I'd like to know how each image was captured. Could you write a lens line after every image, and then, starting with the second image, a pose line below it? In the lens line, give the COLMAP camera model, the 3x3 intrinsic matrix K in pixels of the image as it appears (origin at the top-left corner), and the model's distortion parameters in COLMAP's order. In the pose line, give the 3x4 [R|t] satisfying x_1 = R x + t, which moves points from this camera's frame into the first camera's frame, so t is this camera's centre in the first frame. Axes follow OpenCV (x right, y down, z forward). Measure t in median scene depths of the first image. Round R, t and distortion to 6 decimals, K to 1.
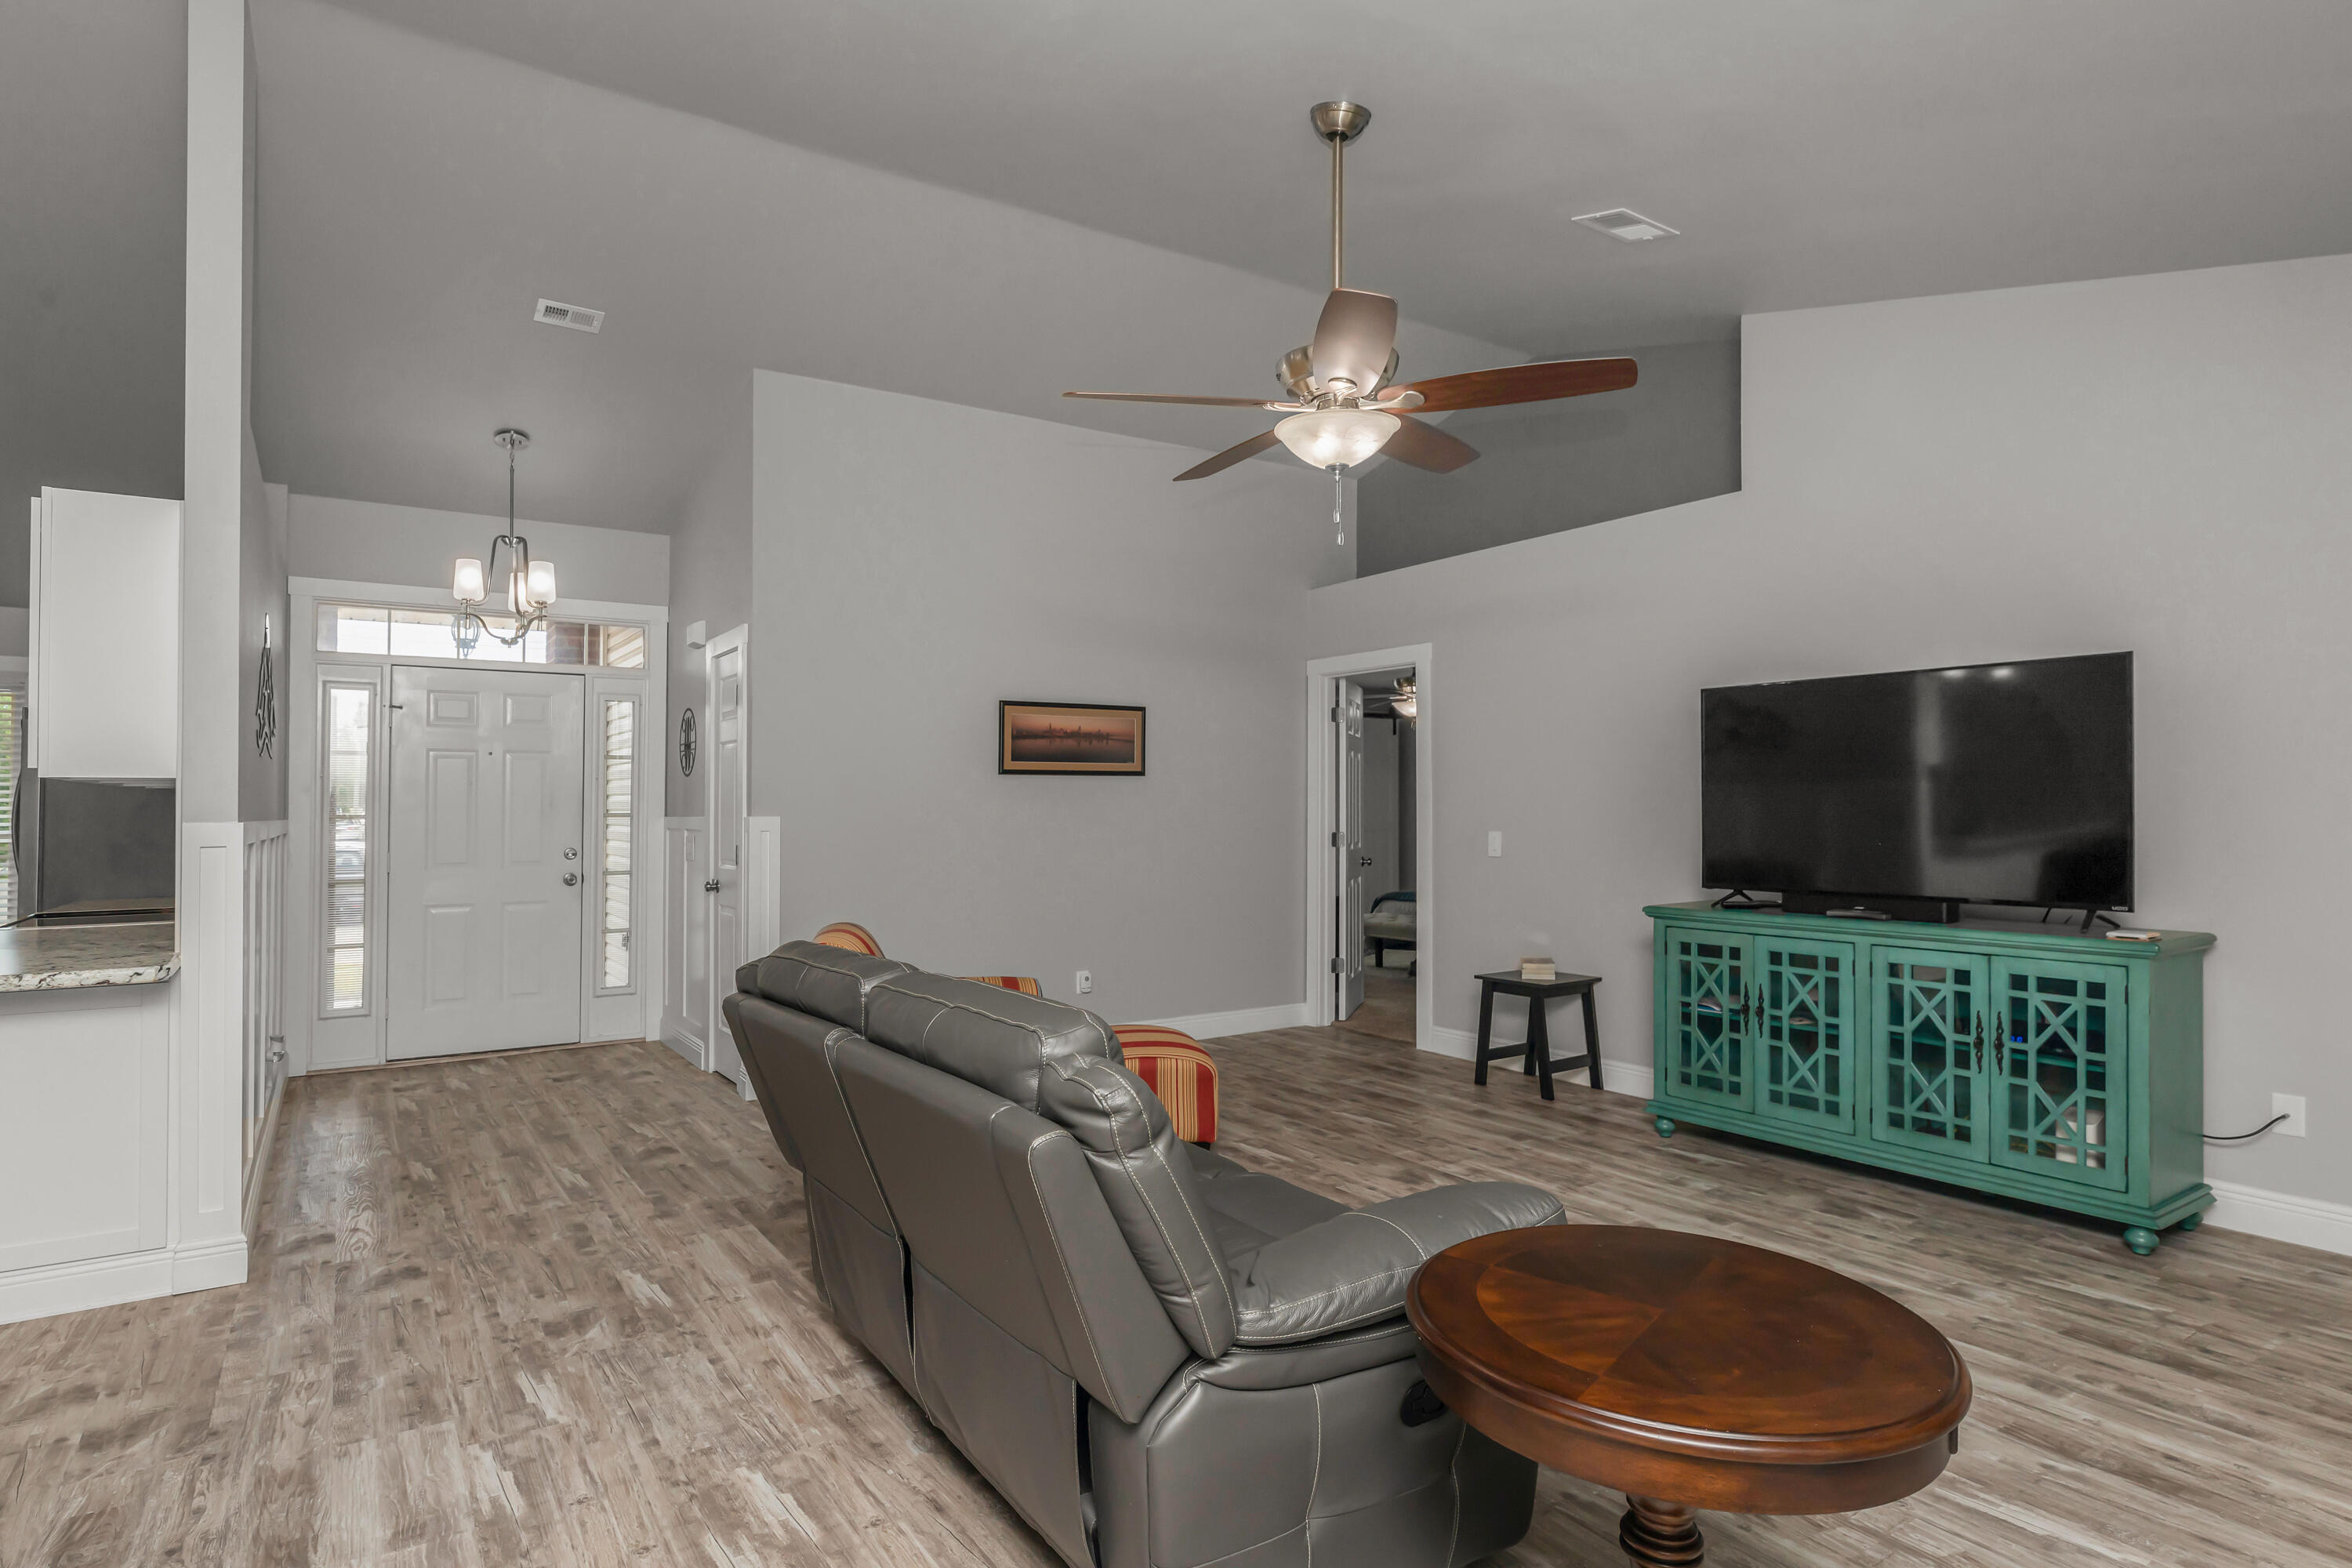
lens RADIAL K [[1234.9, 0, 1161.7], [0, 1234.9, 790.0], [0, 0, 1]] dist [-0.003766, 0.002076]
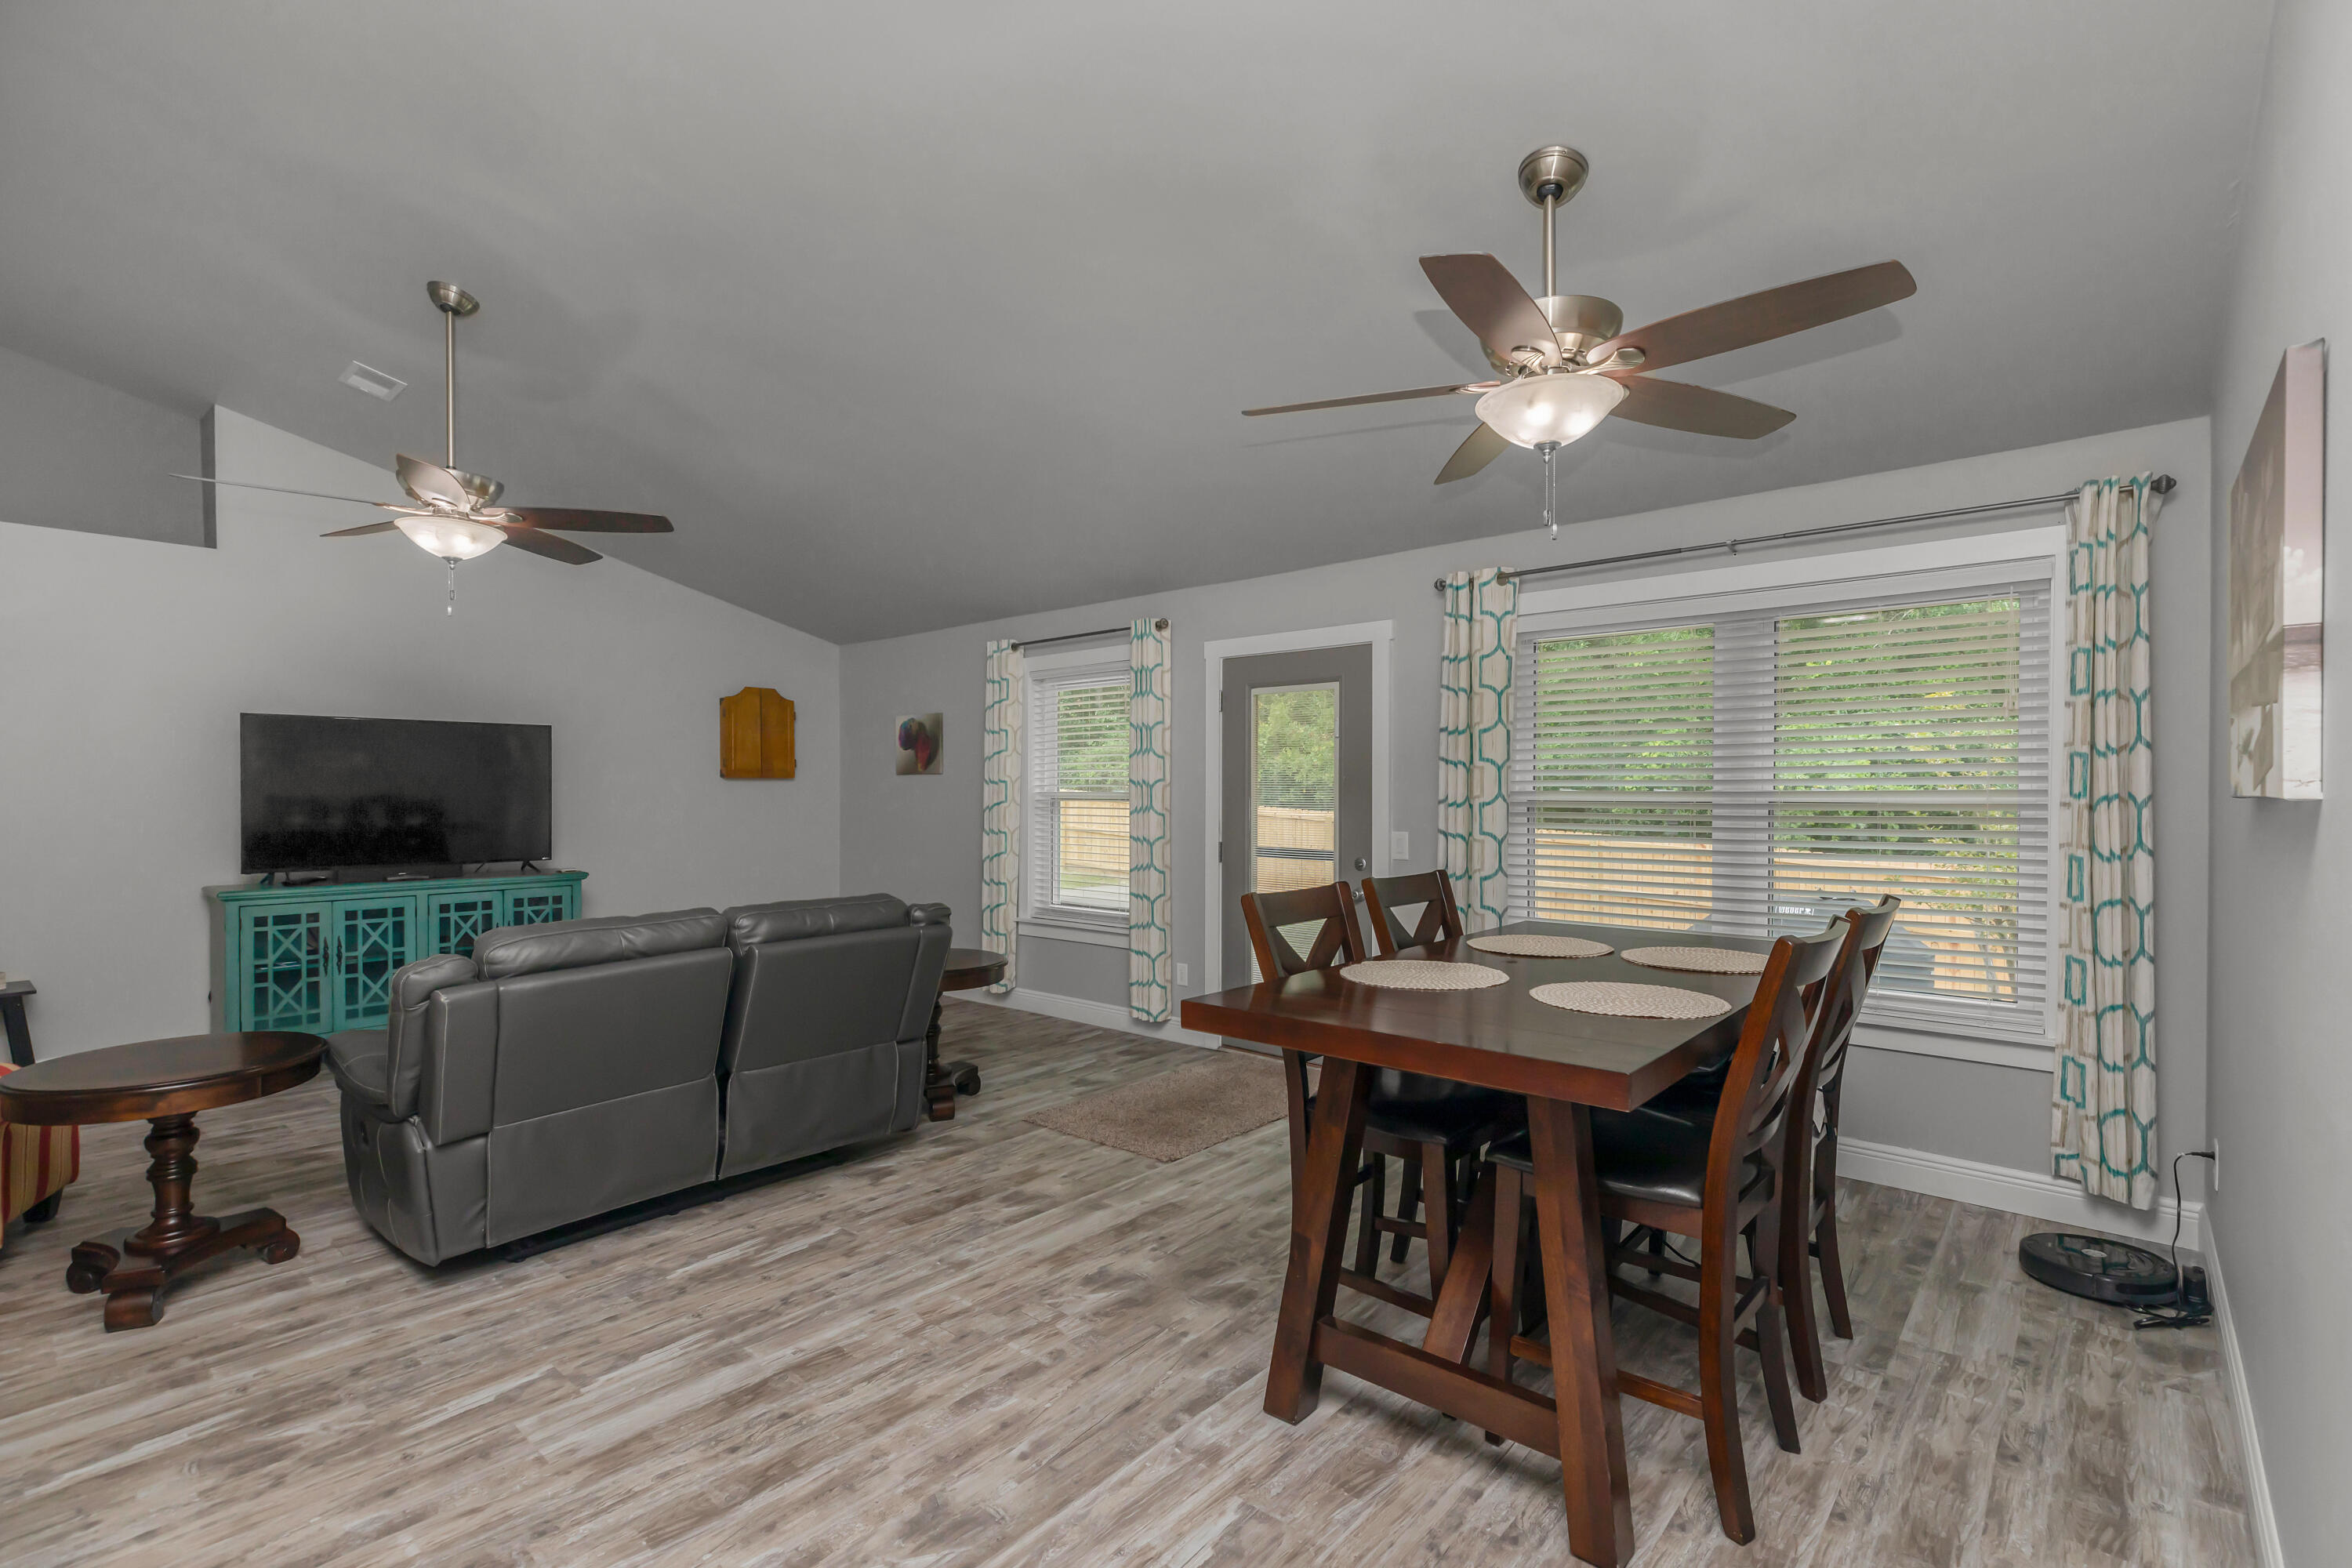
lens RADIAL K [[1103.3, 0, 1185.4], [0, 1103.3, 805.9], [0, 0, 1]] dist [0.014747, -0.003258]
pose [[-0.299318, -0.003415, 0.954147, -1.047391], [-0.008980, 0.999959, 0.000762, 0.001654], [-0.954111, -0.008340, -0.299337, 0.494243]]
